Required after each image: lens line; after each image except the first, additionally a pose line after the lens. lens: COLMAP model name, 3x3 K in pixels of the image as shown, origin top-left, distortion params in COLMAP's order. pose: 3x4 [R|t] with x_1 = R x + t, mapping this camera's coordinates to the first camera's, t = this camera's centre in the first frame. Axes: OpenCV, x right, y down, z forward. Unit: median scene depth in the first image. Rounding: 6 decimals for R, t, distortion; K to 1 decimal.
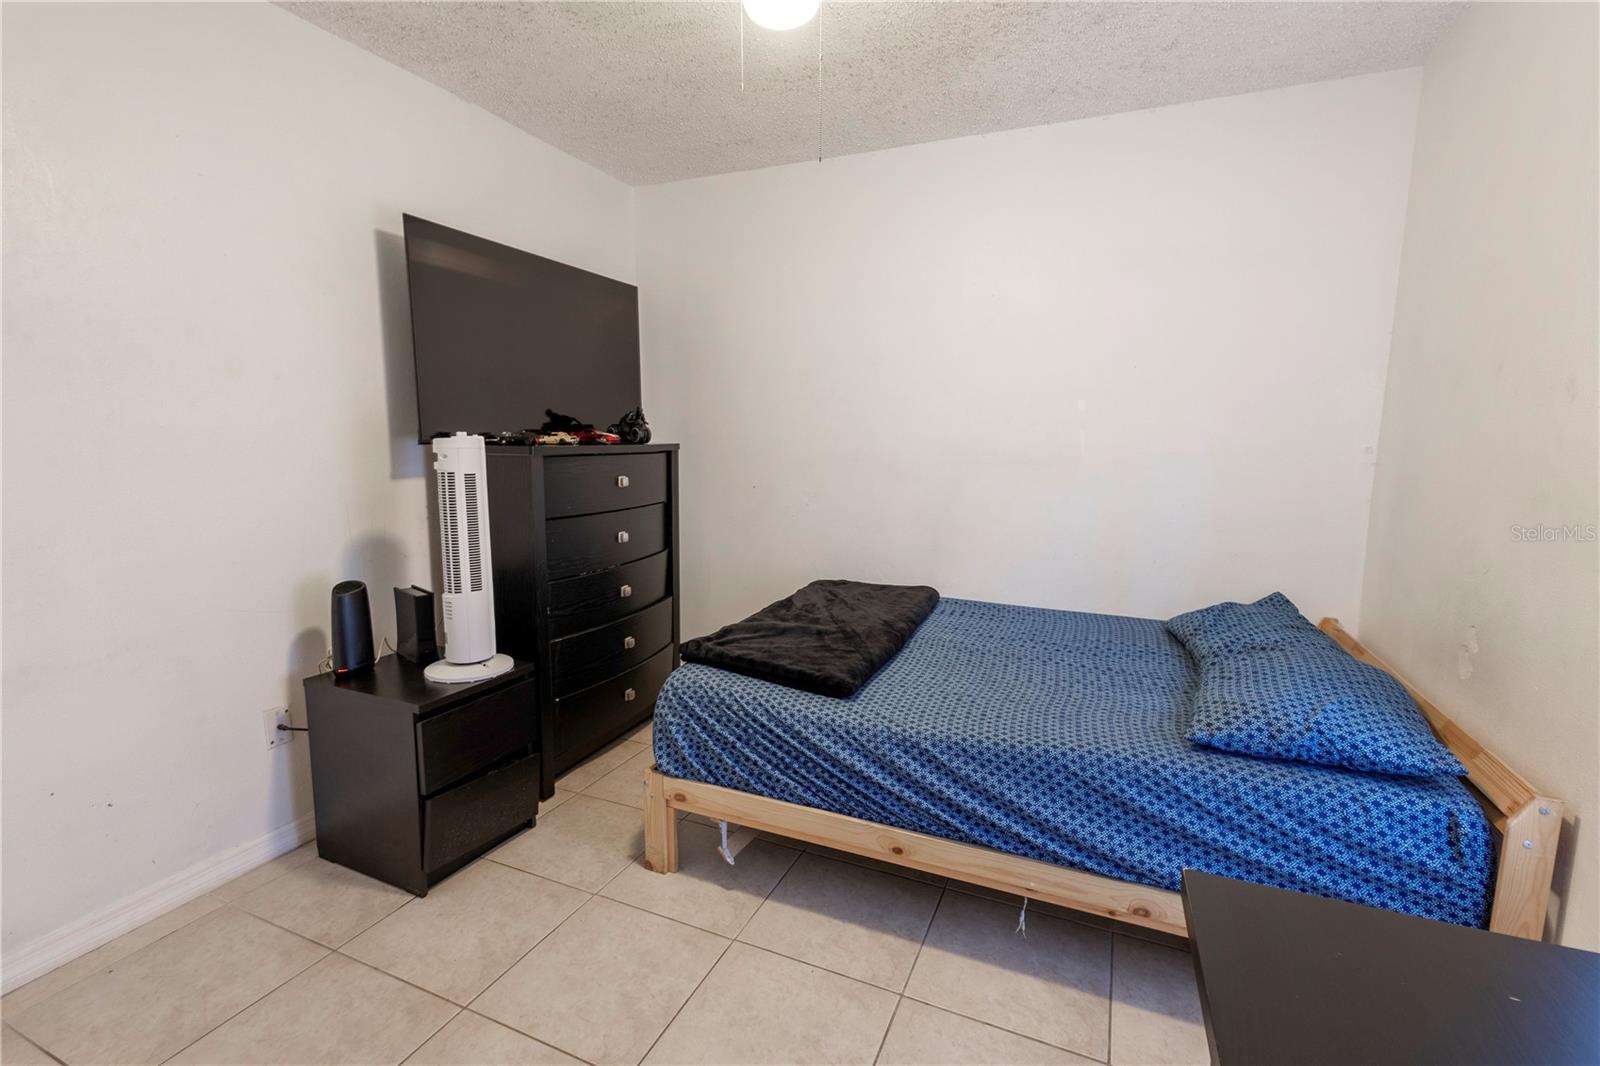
lens RADIAL K [[734.5, 0, 796.2], [0, 734.5, 533.7], [0, 0, 1]] dist [0.005796, -0.000667]
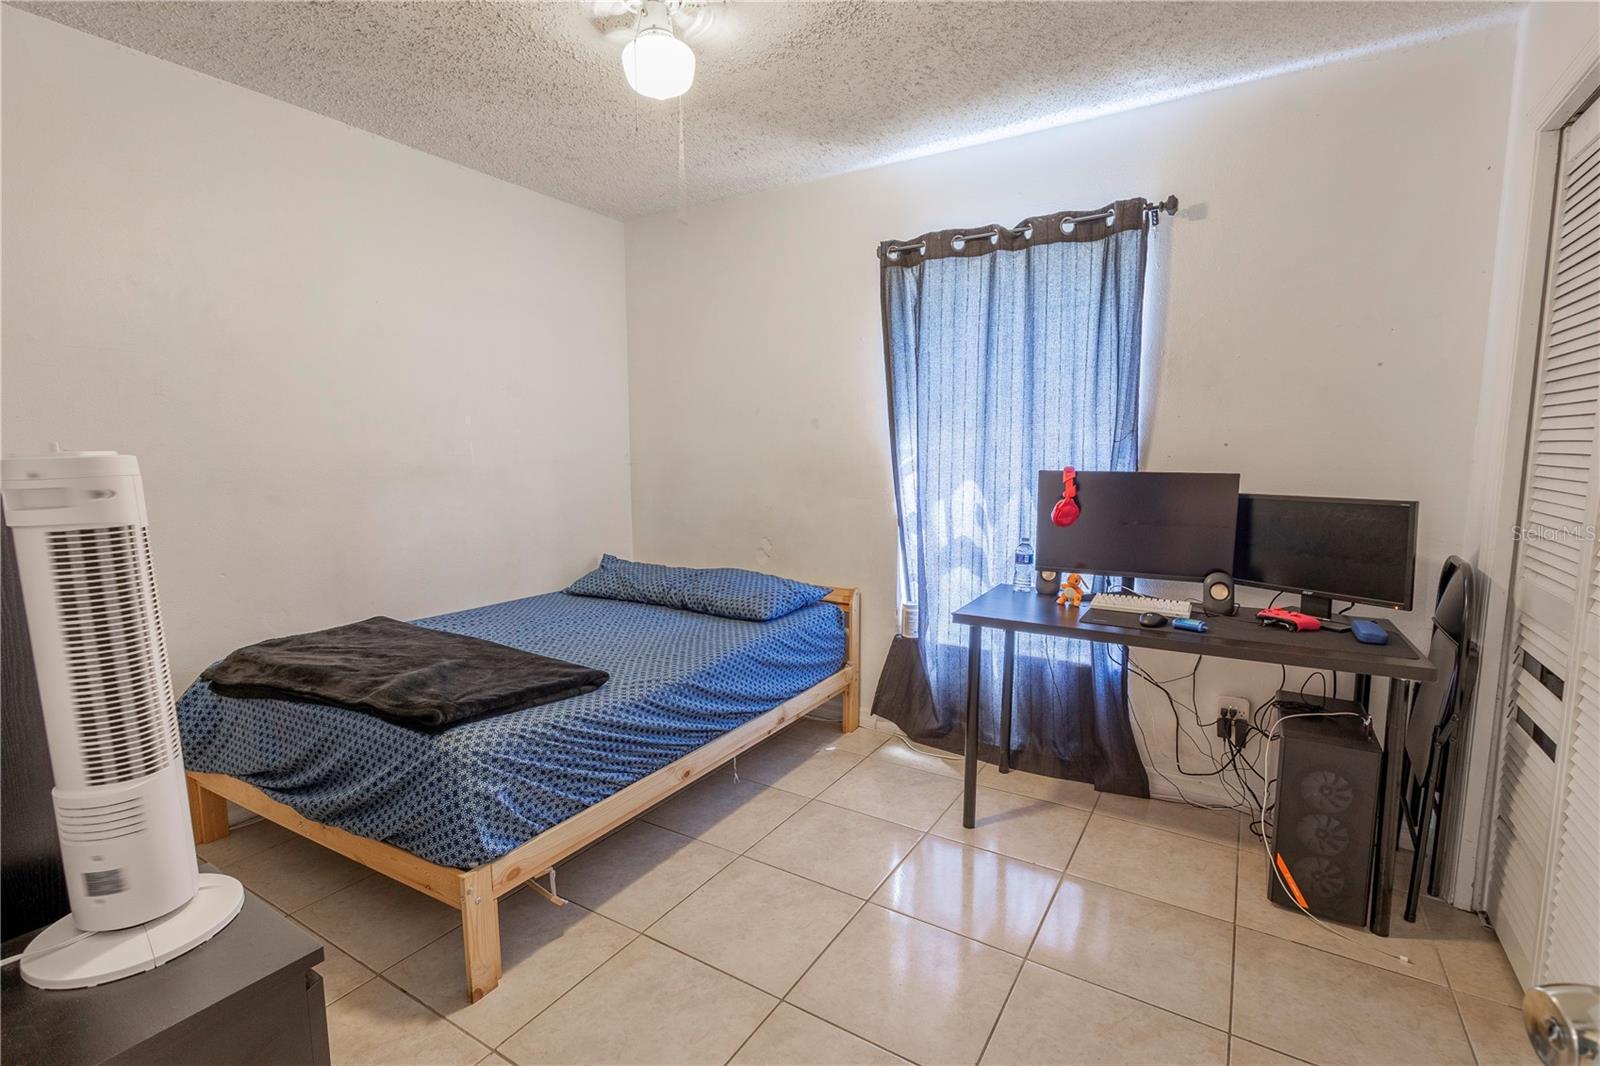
lens RADIAL K [[734.5, 0, 799.2], [0, 734.5, 541.2], [0, 0, 1]] dist [0.005796, -0.000667]
pose [[0.134341, -0.129676, 0.982414, -0.957443], [0.144996, 0.983302, 0.109966, -0.066175], [-0.980270, 0.127673, 0.150901, 0.538075]]
